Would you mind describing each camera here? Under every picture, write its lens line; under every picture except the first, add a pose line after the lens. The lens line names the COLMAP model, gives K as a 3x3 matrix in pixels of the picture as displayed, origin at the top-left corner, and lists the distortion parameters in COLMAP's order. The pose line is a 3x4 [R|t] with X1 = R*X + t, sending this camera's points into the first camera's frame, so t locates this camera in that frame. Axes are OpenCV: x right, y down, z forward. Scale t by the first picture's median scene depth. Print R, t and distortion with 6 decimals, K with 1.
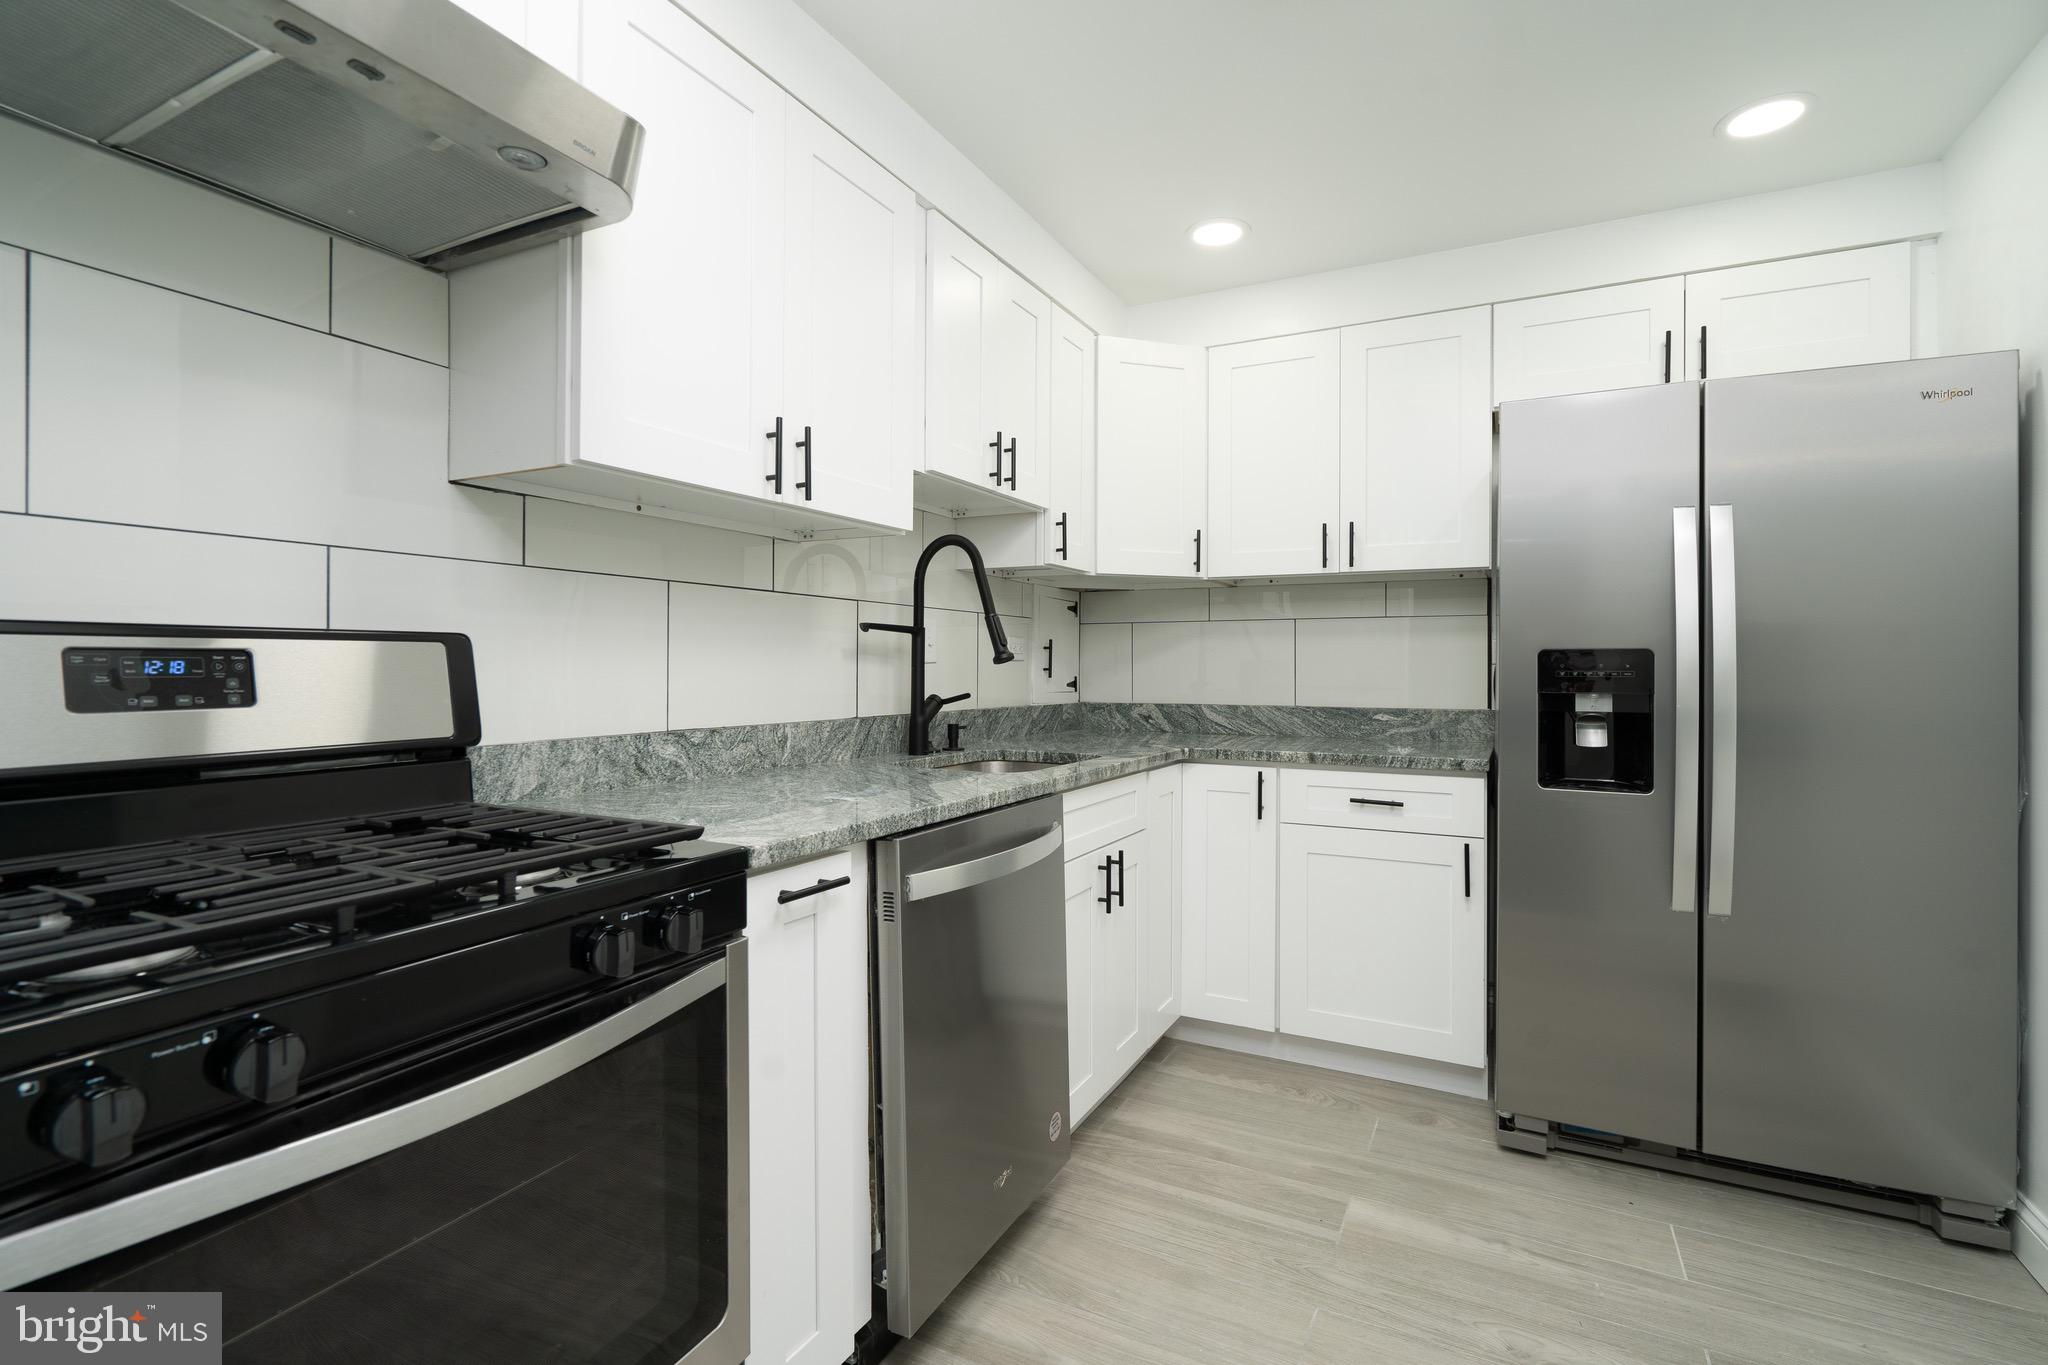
lens RADIAL K [[956.8, 0, 1016.0], [0, 956.8, 671.8], [0, 0, 1]] dist [0.001426, 0.000424]
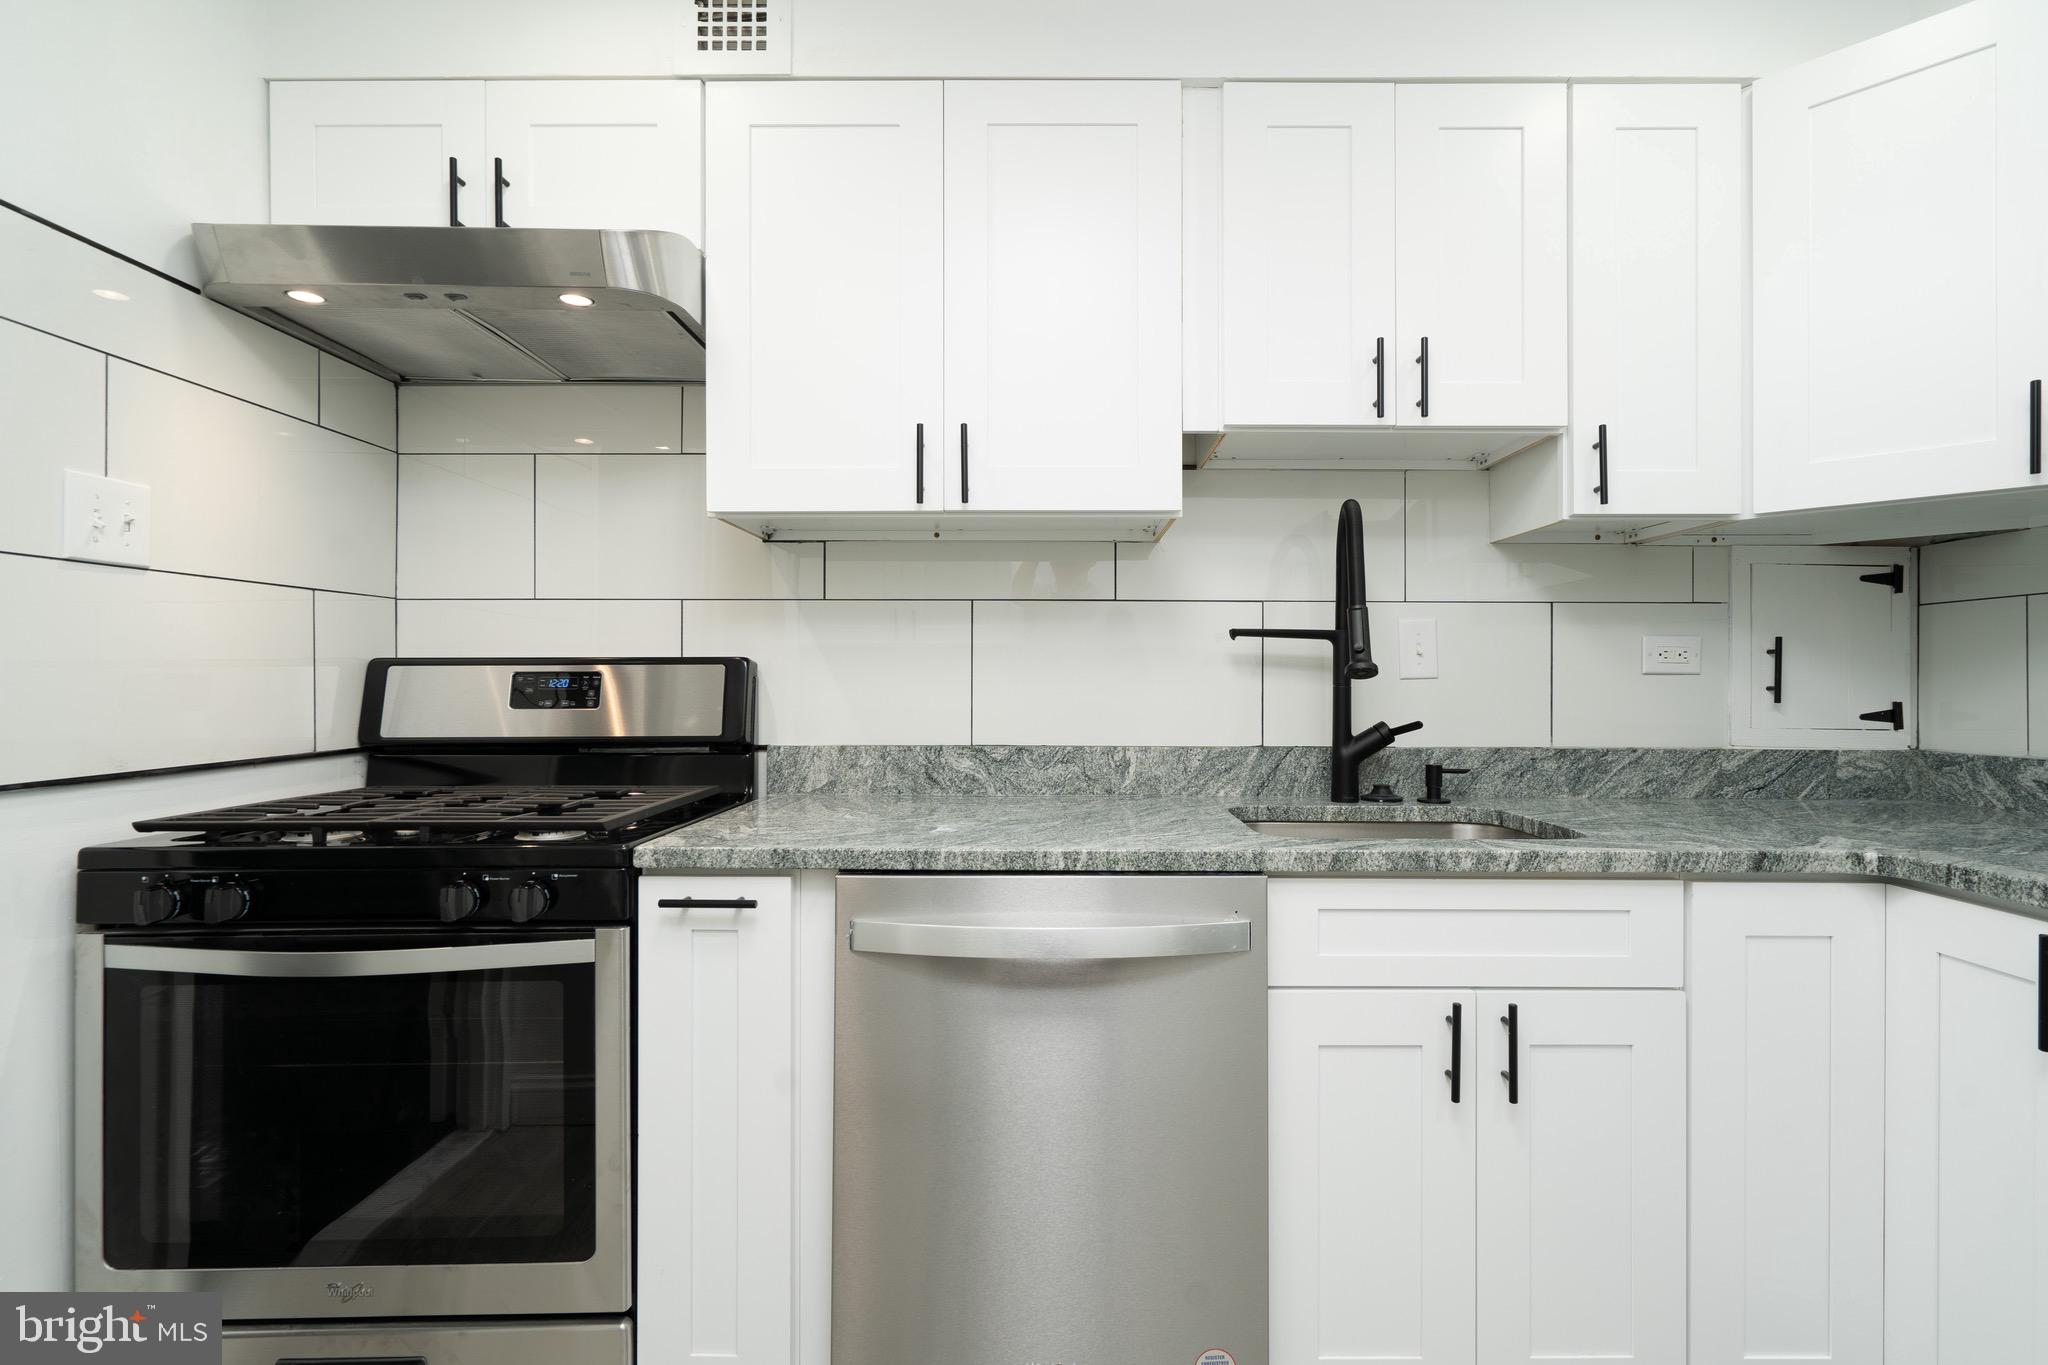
lens RADIAL K [[969.5, 0, 1017.6], [0, 969.5, 686.6], [0, 0, 1]] dist [0.000672, 0.000262]
pose [[0.464418, 0.006169, -0.885594, 0.591012], [-0.005504, 0.999977, 0.004080, -0.006214], [0.885599, 0.002979, 0.464441, 0.559898]]
